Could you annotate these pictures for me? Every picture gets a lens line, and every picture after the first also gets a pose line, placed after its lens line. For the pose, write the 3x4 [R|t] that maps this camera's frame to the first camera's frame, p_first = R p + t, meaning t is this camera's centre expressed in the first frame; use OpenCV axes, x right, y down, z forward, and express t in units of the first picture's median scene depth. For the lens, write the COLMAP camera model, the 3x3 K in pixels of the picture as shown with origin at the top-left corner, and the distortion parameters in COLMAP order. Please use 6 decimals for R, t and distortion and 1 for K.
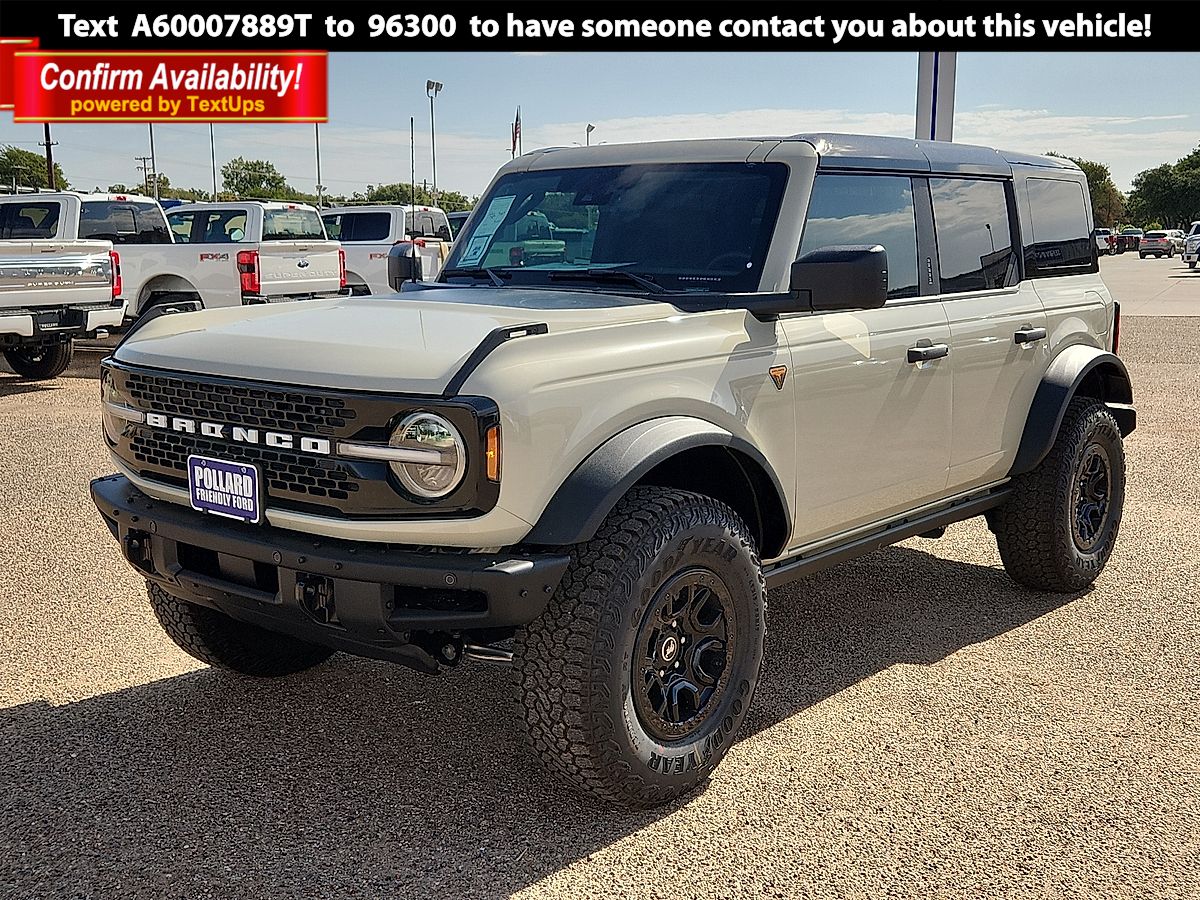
lens RADIAL K [[1401.8, 0, 606.0], [0, 1401.8, 472.7], [0, 0, 1]] dist [-0.005996, 0.000000]
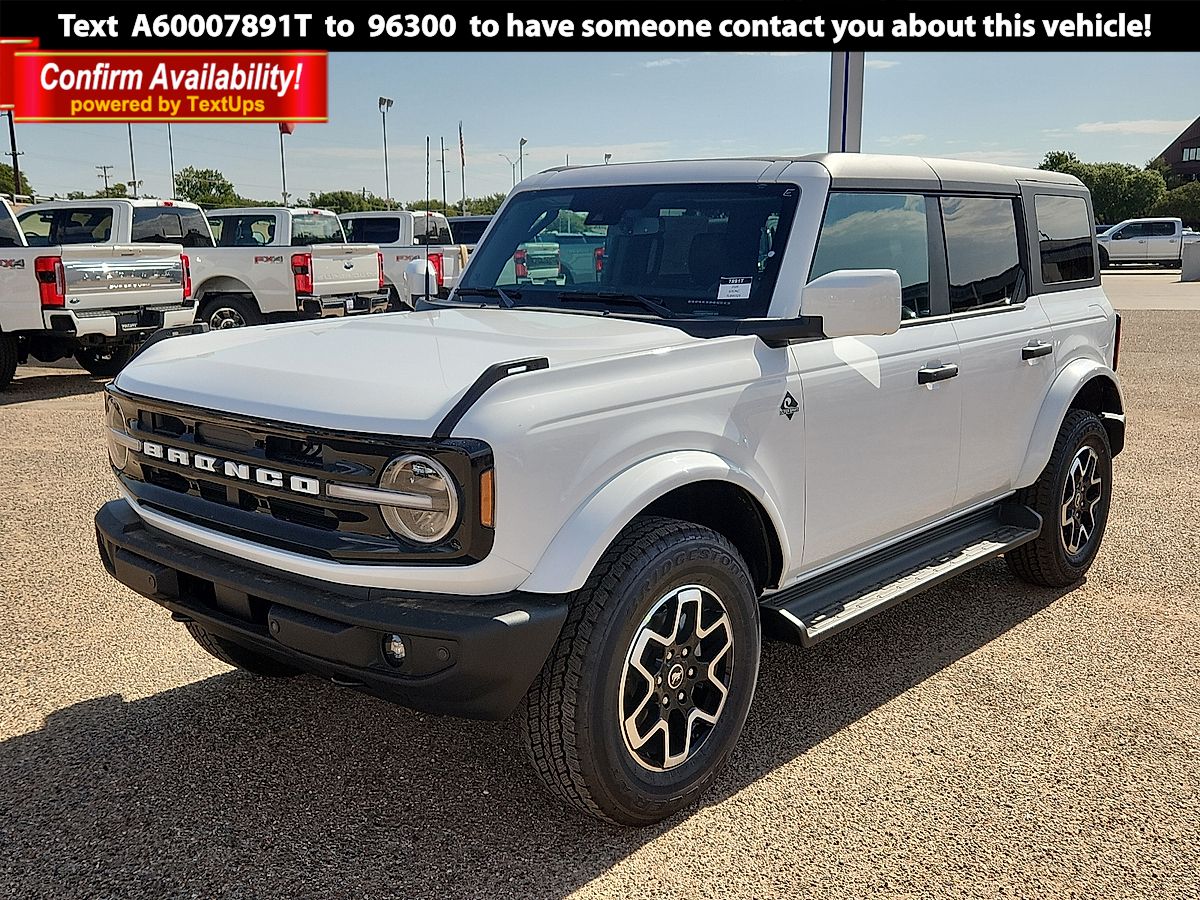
lens RADIAL K [[1206.4, 0, 591.8], [0, 1206.4, 454.3], [0, 0, 1]] dist [0.027036, 0.000000]
pose [[0.999535, 0.004947, -0.030085, 0.010981], [-0.004594, 0.999920, 0.011782, -0.043090], [0.030141, -0.011639, 0.999478, 0.153261]]
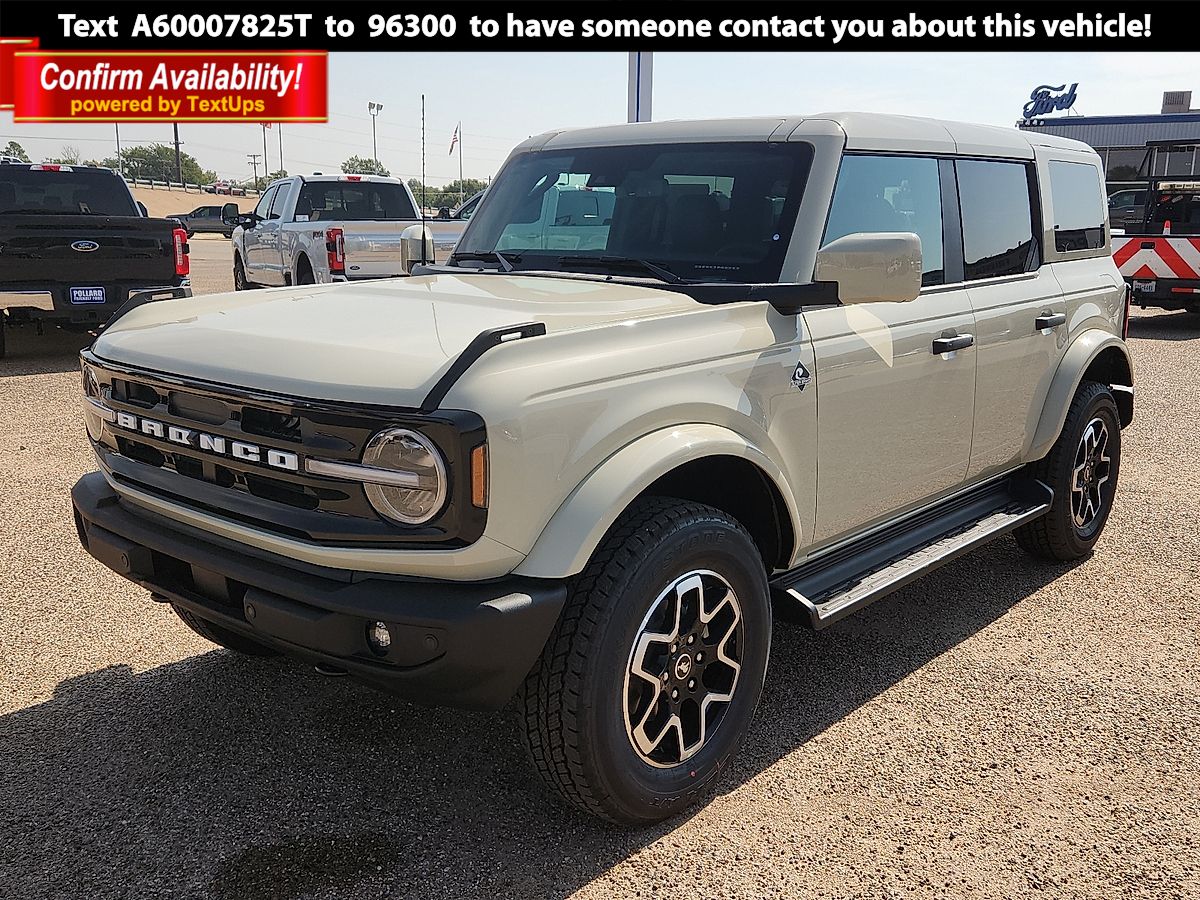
lens RADIAL K [[1149.8, 0, 611.0], [0, 1149.8, 454.5], [0, 0, 1]] dist [0.023513, 0.000000]
pose [[0.999756, 0.008360, -0.020440, 0.012969], [-0.007539, 0.999176, 0.039885, -0.045220], [0.020757, -0.039721, 0.998995, 0.231955]]
